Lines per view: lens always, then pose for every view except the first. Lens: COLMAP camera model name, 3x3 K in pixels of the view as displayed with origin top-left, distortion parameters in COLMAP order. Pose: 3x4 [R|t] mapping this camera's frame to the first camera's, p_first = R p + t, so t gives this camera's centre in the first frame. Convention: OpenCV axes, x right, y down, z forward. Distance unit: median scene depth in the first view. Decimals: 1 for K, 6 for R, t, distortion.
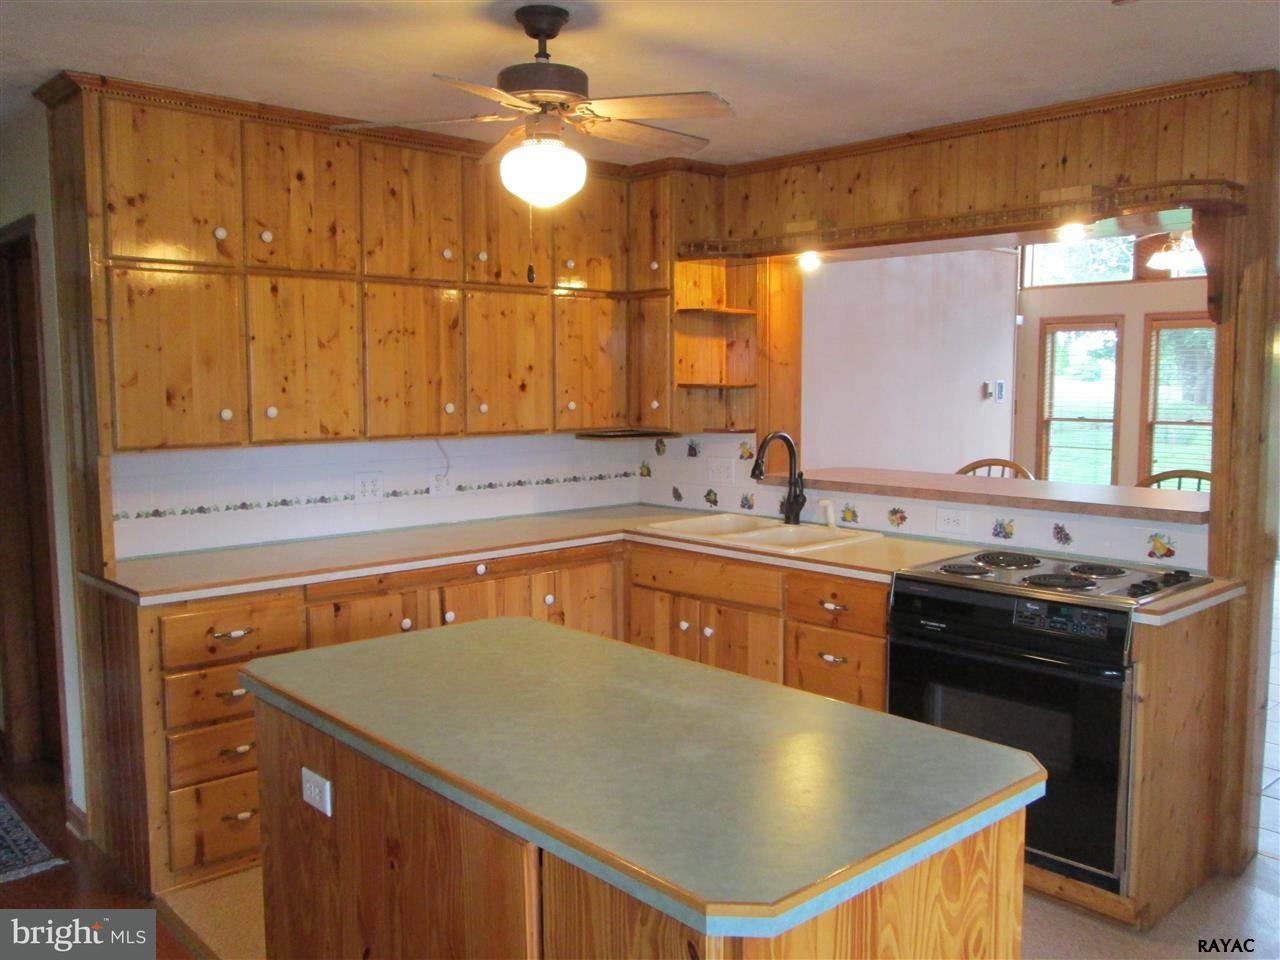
lens RADIAL K [[1082.9, 0, 634.2], [0, 1082.9, 471.6], [0, 0, 1]] dist [-0.043784, 0.042153]
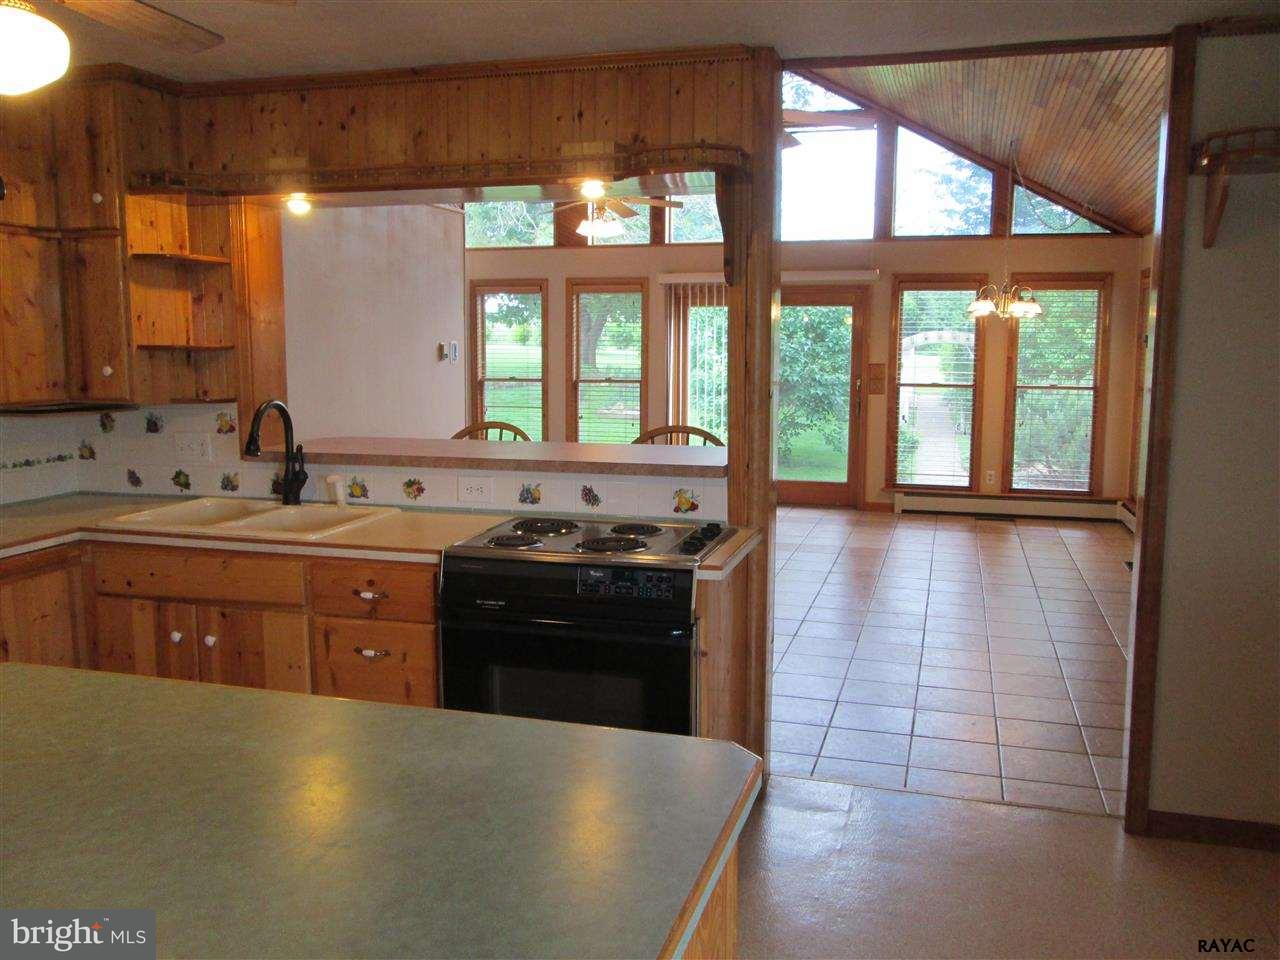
lens RADIAL K [[1082.9, 0, 642.9], [0, 1082.9, 478.5], [0, 0, 1]] dist [-0.043784, 0.042153]
pose [[0.849776, -0.063500, 0.523306, -0.069613], [0.042080, 0.997722, 0.052735, -0.007067], [-0.525462, -0.022793, 0.850512, 0.104909]]
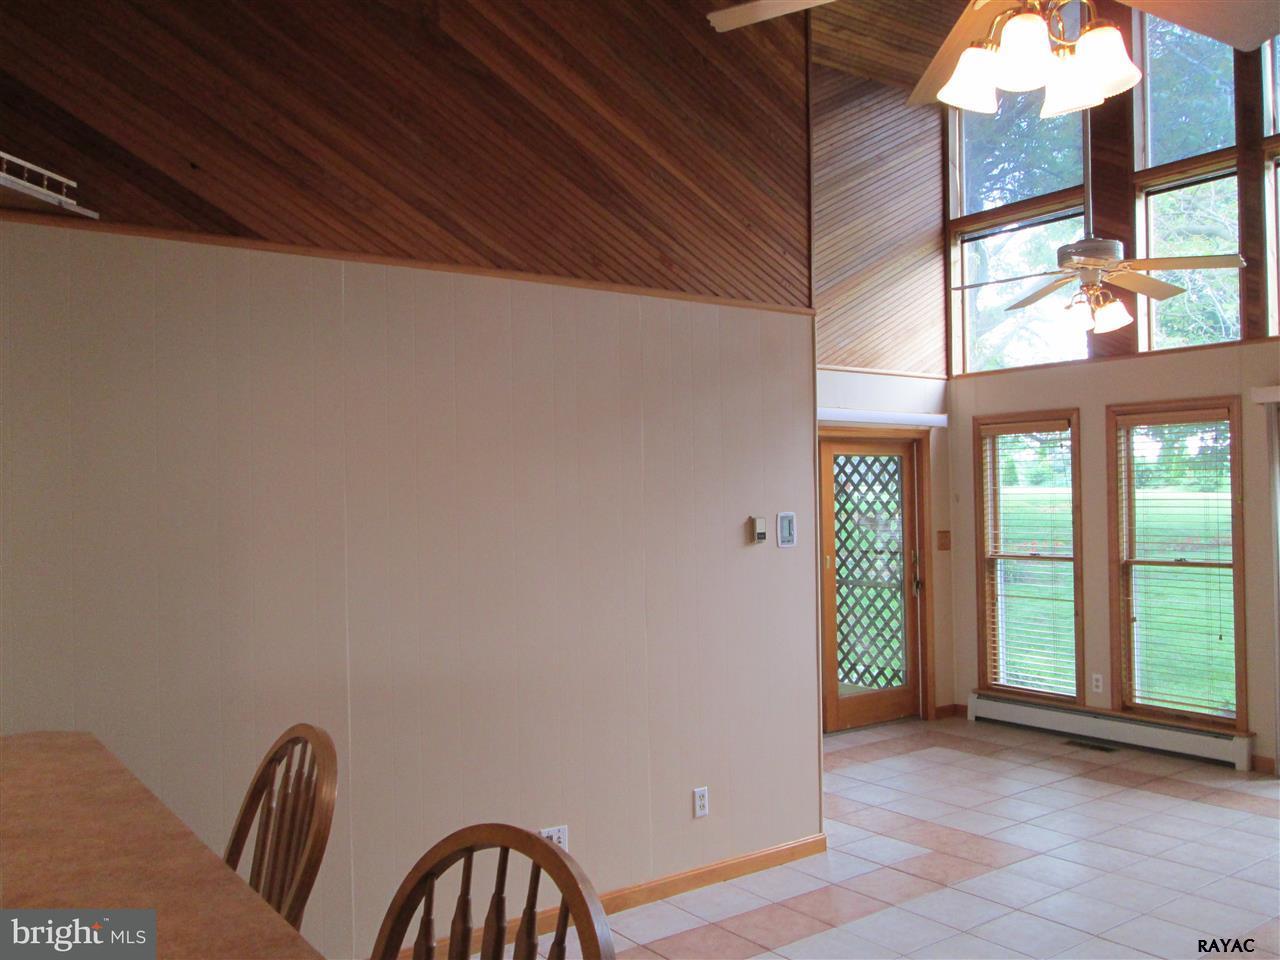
lens RADIAL K [[1082.9, 0, 628.7], [0, 1082.9, 476.1], [0, 0, 1]] dist [-0.043784, 0.042153]
pose [[0.992898, -0.018051, -0.117595, 0.551114], [0.005734, 0.994535, -0.104250, -0.068382], [0.118834, 0.102836, 0.987574, 0.618146]]
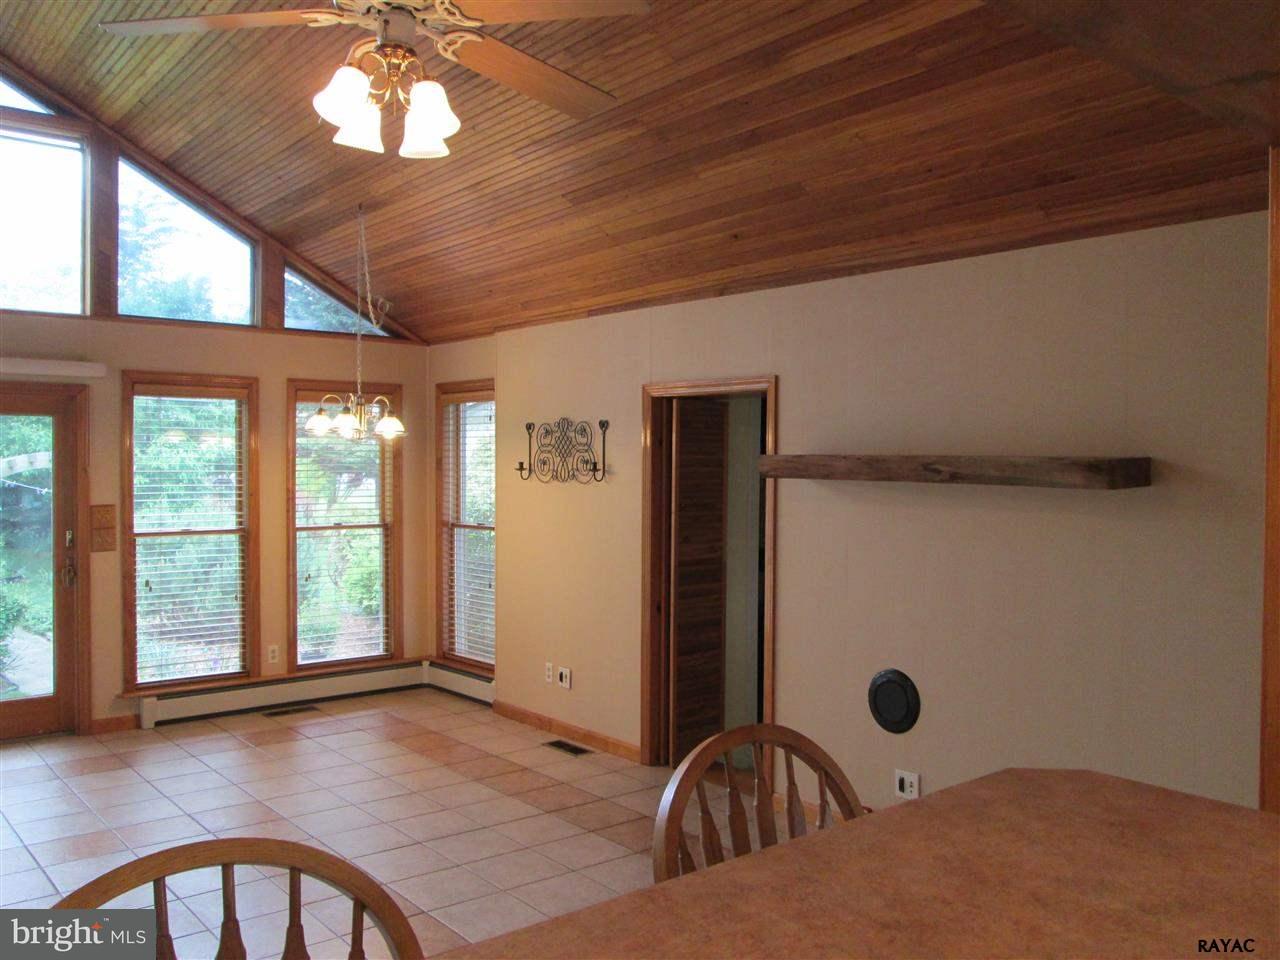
lens RADIAL K [[1082.9, 0, 641.1], [0, 1082.9, 477.0], [0, 0, 1]] dist [-0.043784, 0.042153]
pose [[0.039861, -0.015489, 0.999085, 0.106136], [0.081929, 0.996564, 0.012181, -0.099099], [-0.995841, 0.081369, 0.040993, 0.956072]]
